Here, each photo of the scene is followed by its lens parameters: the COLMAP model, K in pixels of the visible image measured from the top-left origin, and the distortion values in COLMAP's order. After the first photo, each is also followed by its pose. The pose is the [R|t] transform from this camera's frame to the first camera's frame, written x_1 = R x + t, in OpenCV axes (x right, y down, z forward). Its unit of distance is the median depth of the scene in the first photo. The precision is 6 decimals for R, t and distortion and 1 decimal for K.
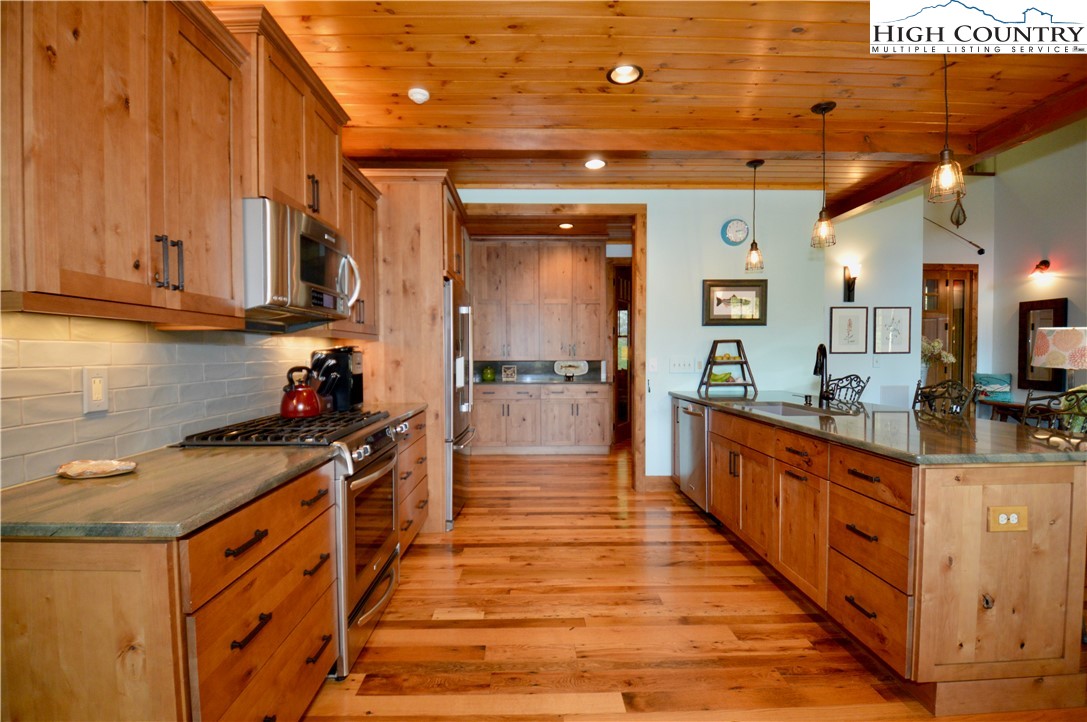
lens RADIAL K [[478.1, 0, 535.3], [0, 478.1, 371.0], [0, 0, 1]] dist [0.002937, -0.016394]
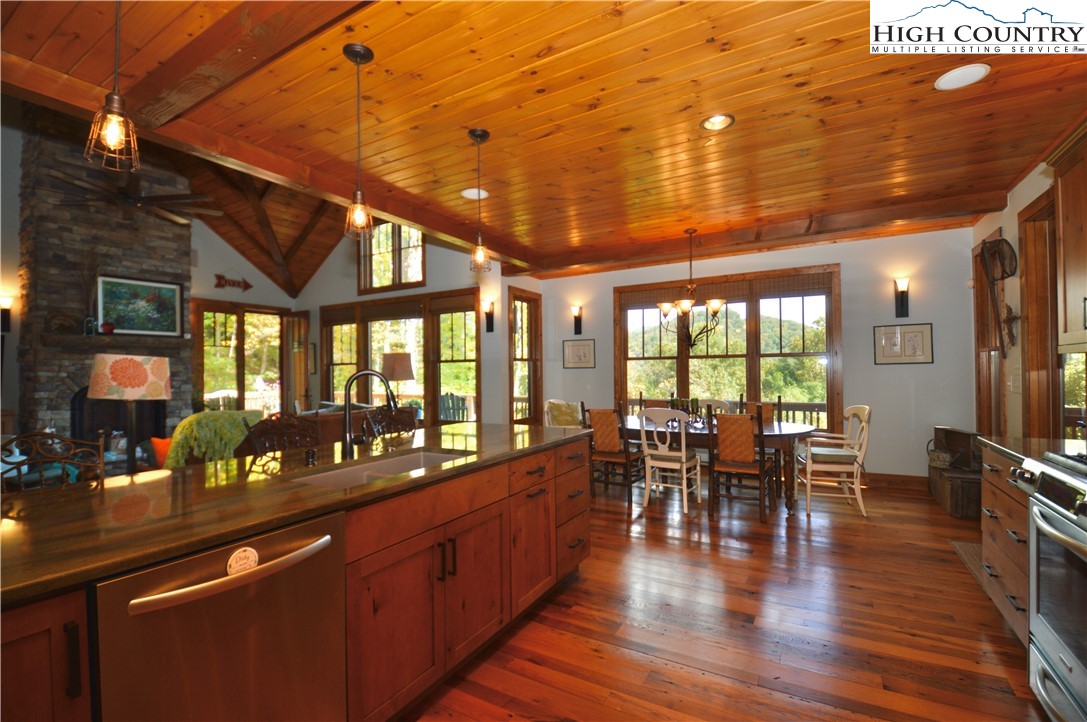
lens RADIAL K [[488.3, 0, 529.8], [0, 488.3, 367.2], [0, 0, 1]] dist [0.000767, -0.015141]
pose [[-0.850221, 0.019406, 0.526068, -0.011873], [0.034409, 0.999232, 0.018752, -0.055332], [-0.525300, 0.034045, -0.850236, 1.248591]]
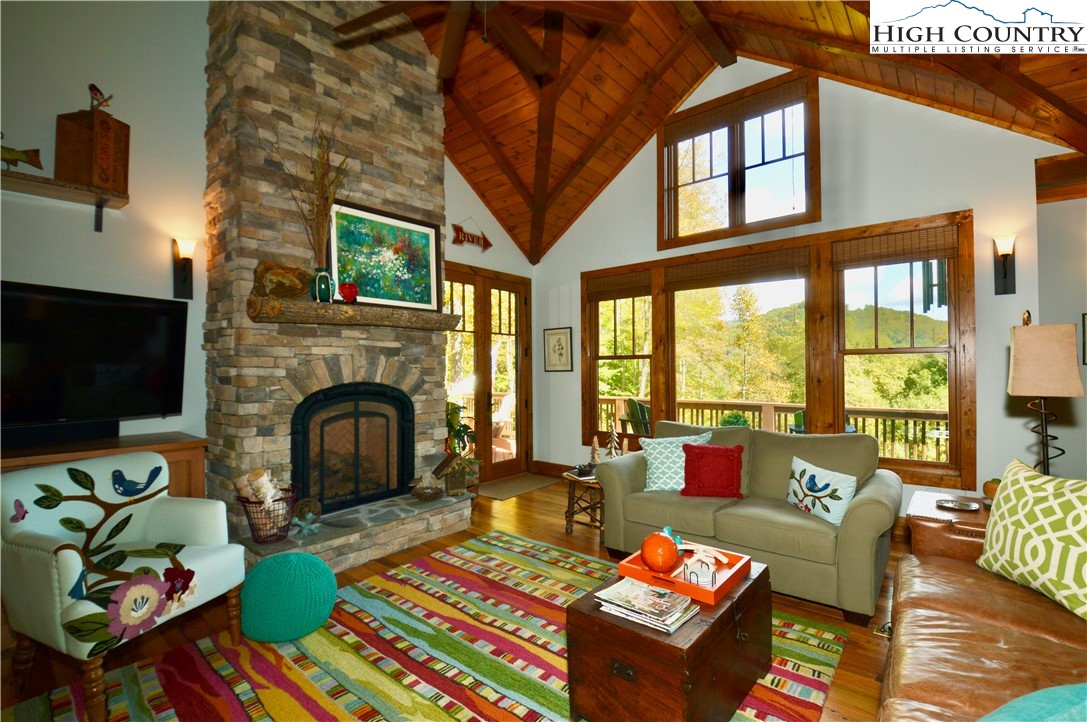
lens RADIAL K [[484.3, 0, 535.2], [0, 484.3, 365.5], [0, 0, 1]] dist [0.022073, -0.033952]
pose [[-0.755150, 0.013718, 0.655408, 1.189160], [0.033963, 0.999257, 0.018216, -0.067878], [-0.654672, 0.036016, -0.755055, 1.079265]]
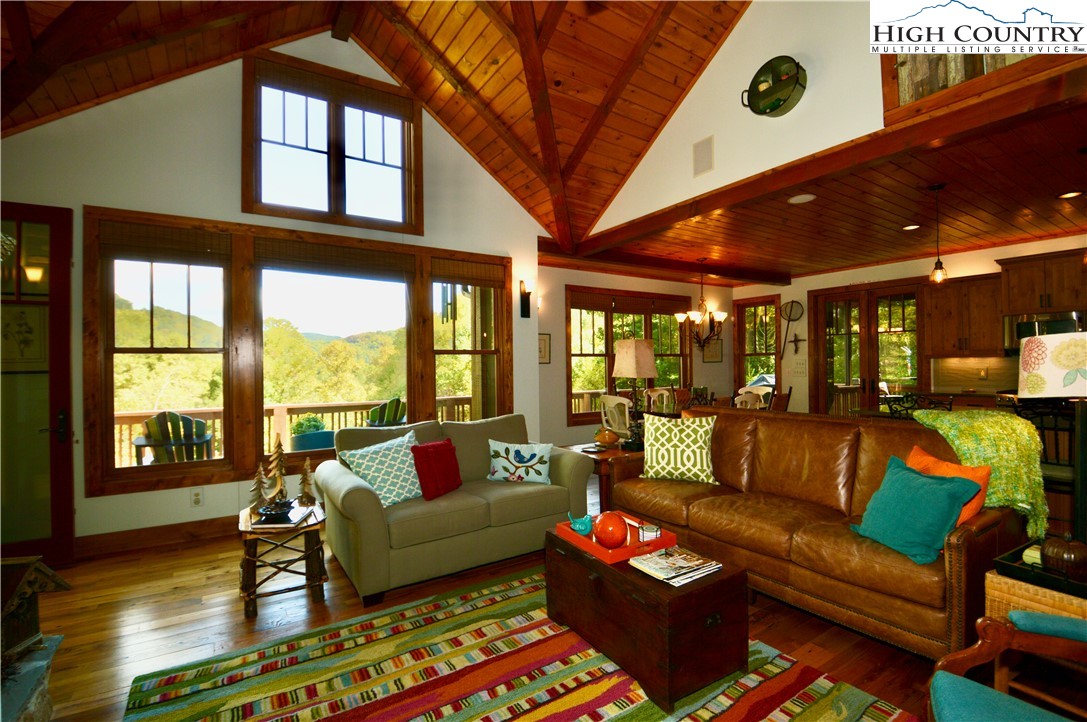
lens RADIAL K [[483.4, 0, 533.4], [0, 483.4, 363.2], [0, 0, 1]] dist [0.014198, -0.024263]
pose [[-0.849350, 0.012064, -0.527693, 1.876083], [-0.004104, 0.999558, 0.029457, -0.062426], [0.527815, 0.027185, -0.848924, 1.024214]]
